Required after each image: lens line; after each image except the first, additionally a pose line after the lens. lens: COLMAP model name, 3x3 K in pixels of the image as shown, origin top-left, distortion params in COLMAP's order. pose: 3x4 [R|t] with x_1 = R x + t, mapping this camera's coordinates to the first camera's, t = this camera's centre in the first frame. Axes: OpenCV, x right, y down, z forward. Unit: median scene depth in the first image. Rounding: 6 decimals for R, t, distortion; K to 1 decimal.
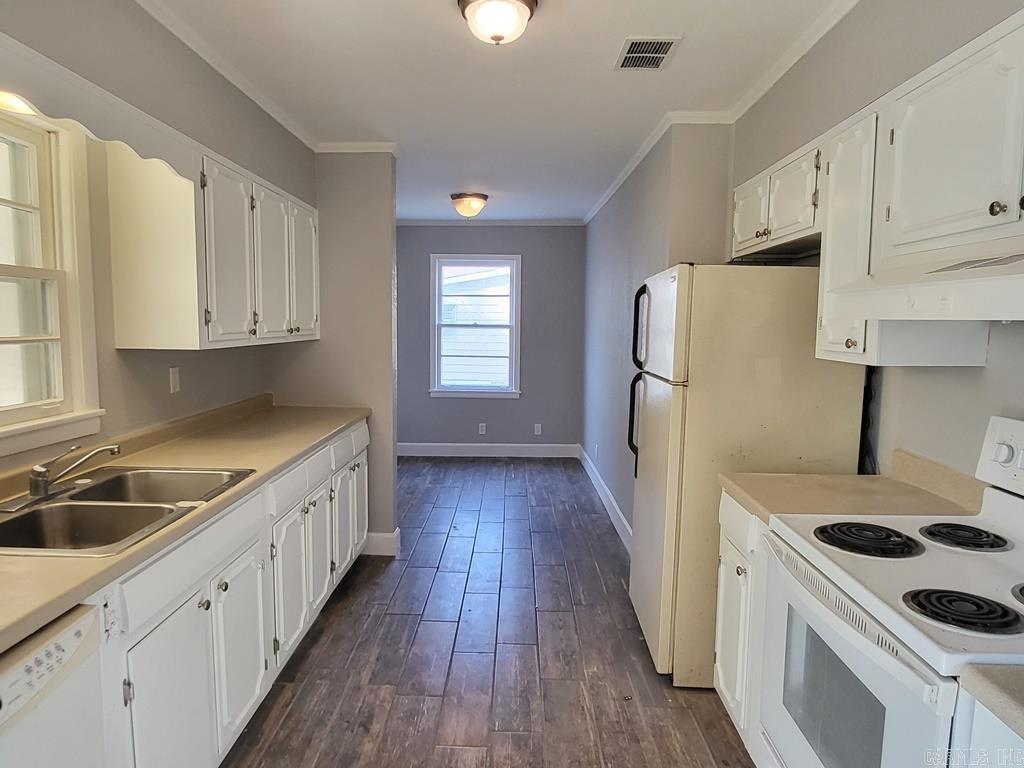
lens RADIAL K [[639.2, 0, 508.4], [0, 639.2, 382.7], [0, 0, 1]] dist [-0.021177, 0.007746]
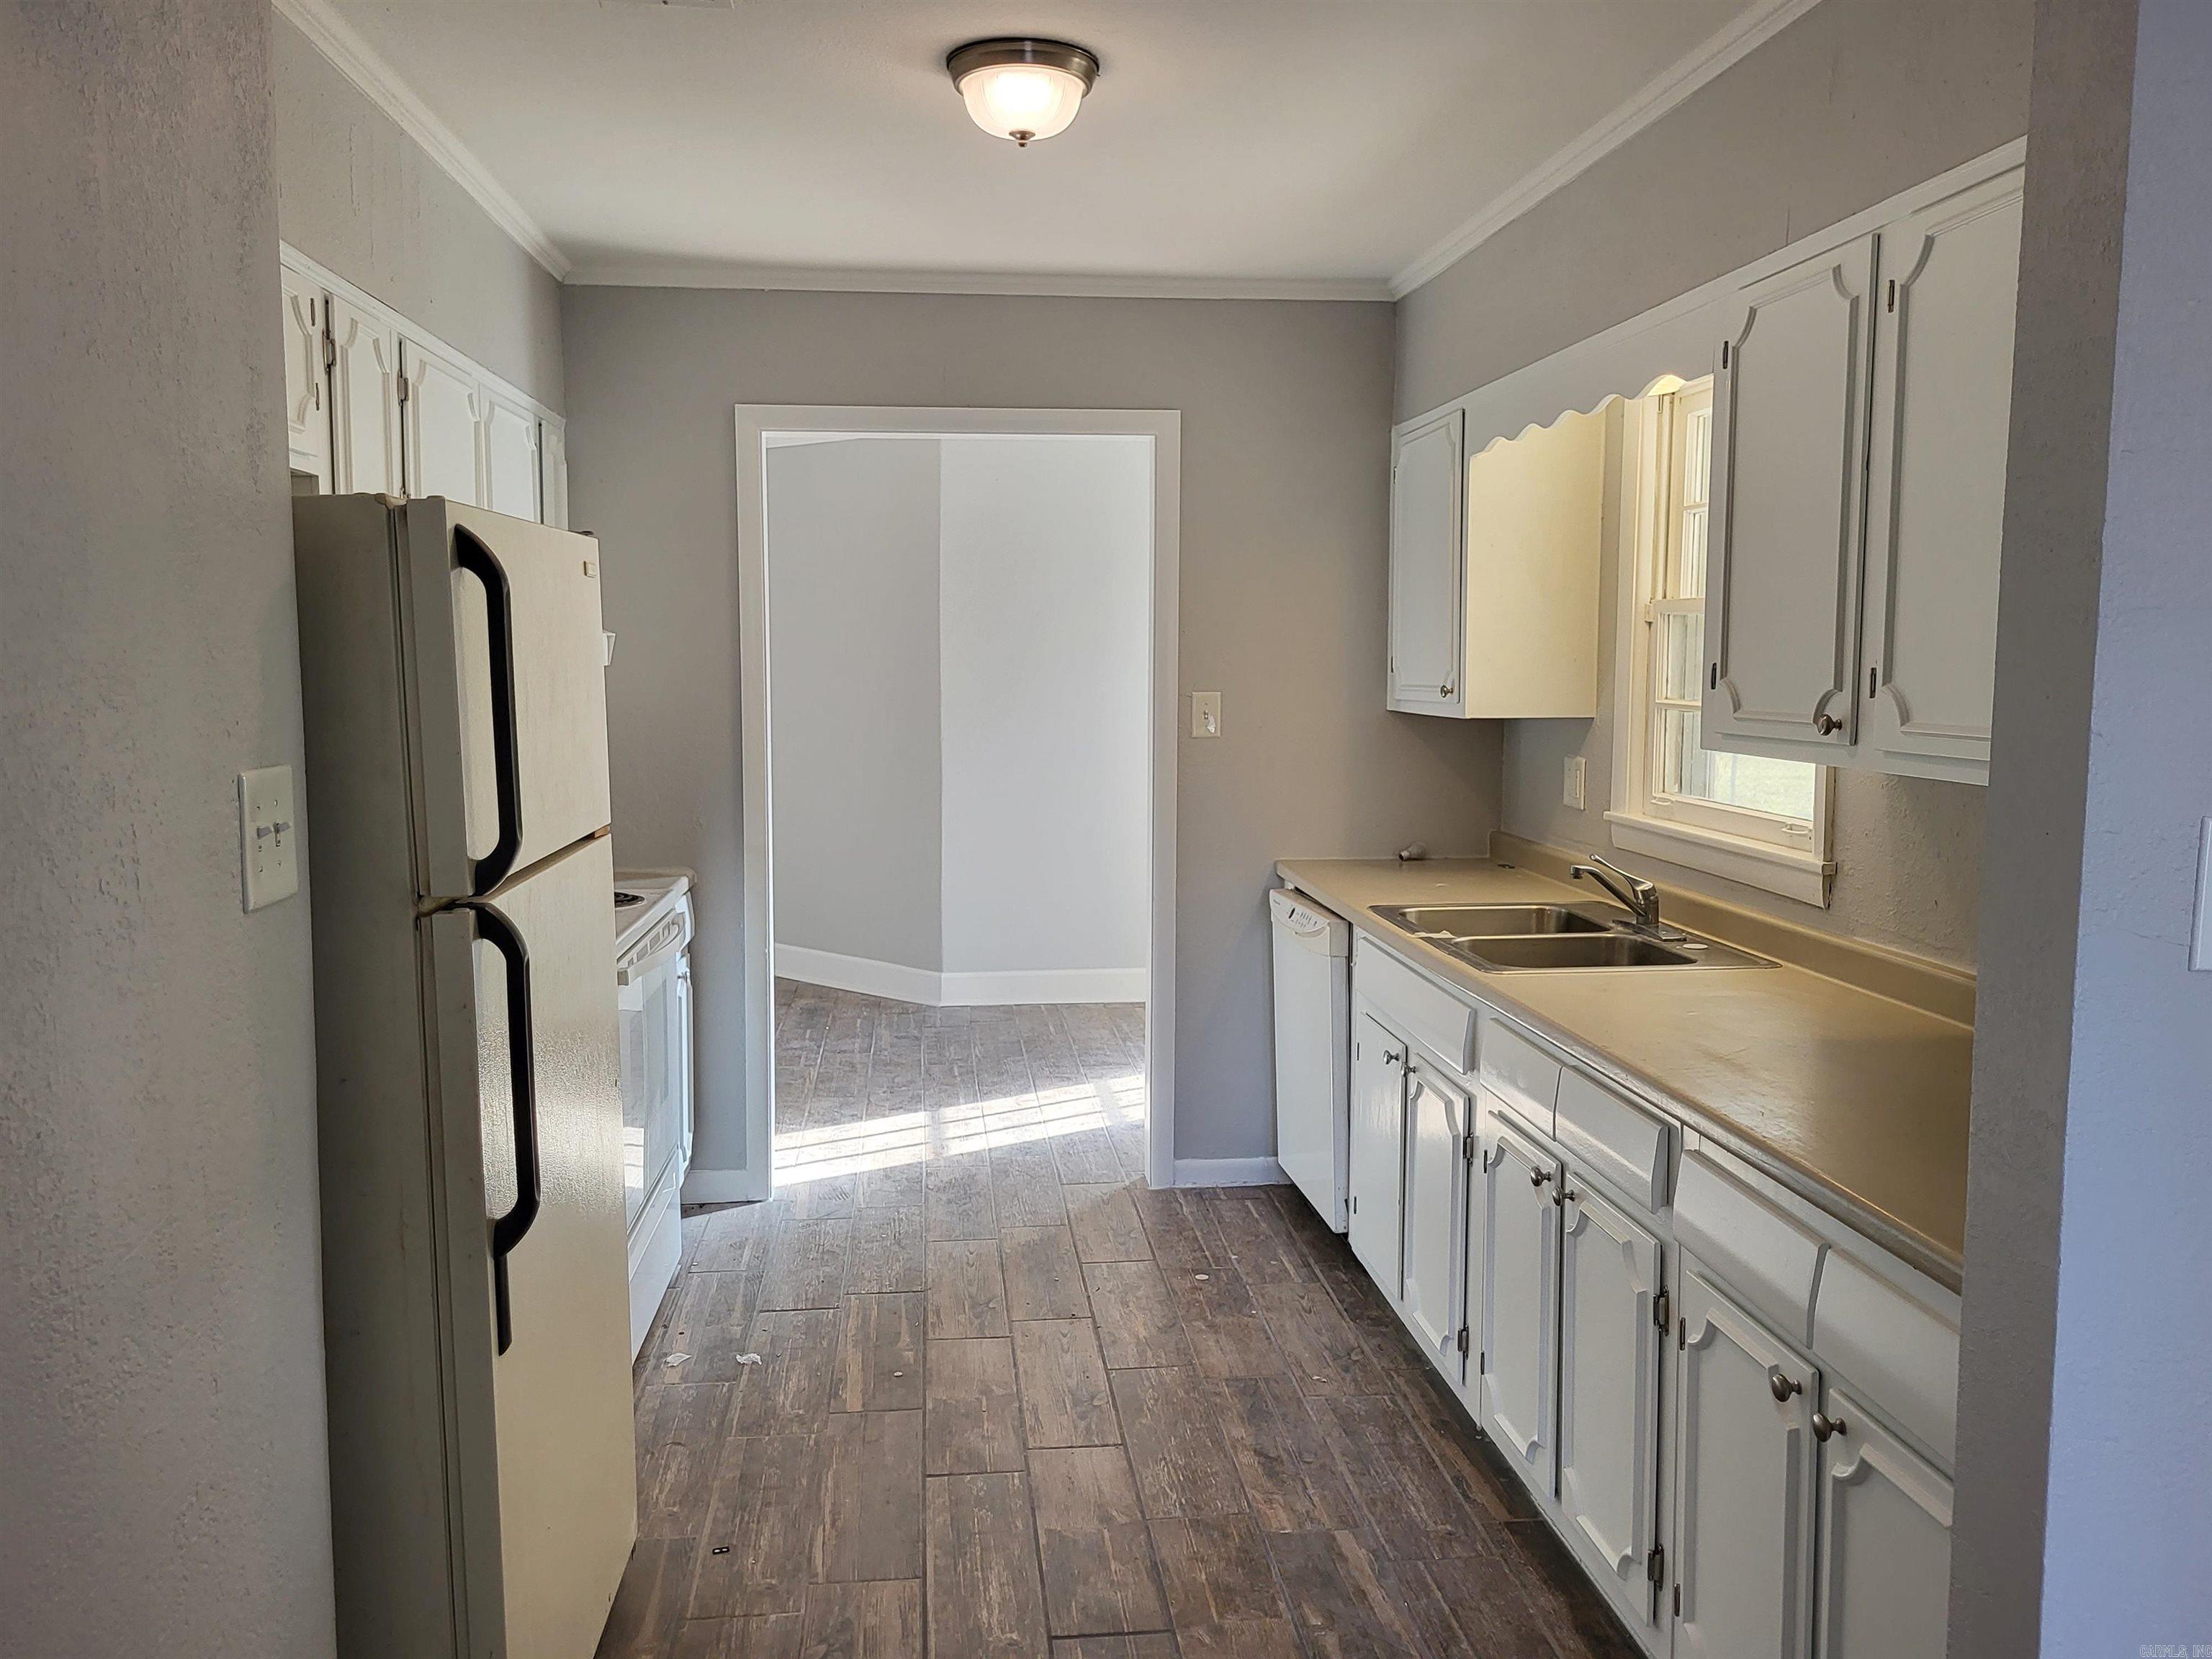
lens RADIAL K [[1686.0, 0, 1101.1], [0, 1686.0, 826.6], [0, 0, 1]] dist [0.002718, 0.000624]
pose [[-0.992661, 0.002506, -0.120907, 0.071171], [-0.021265, 0.980589, 0.194917, -0.216740], [0.119049, 0.196058, -0.973339, 2.085114]]
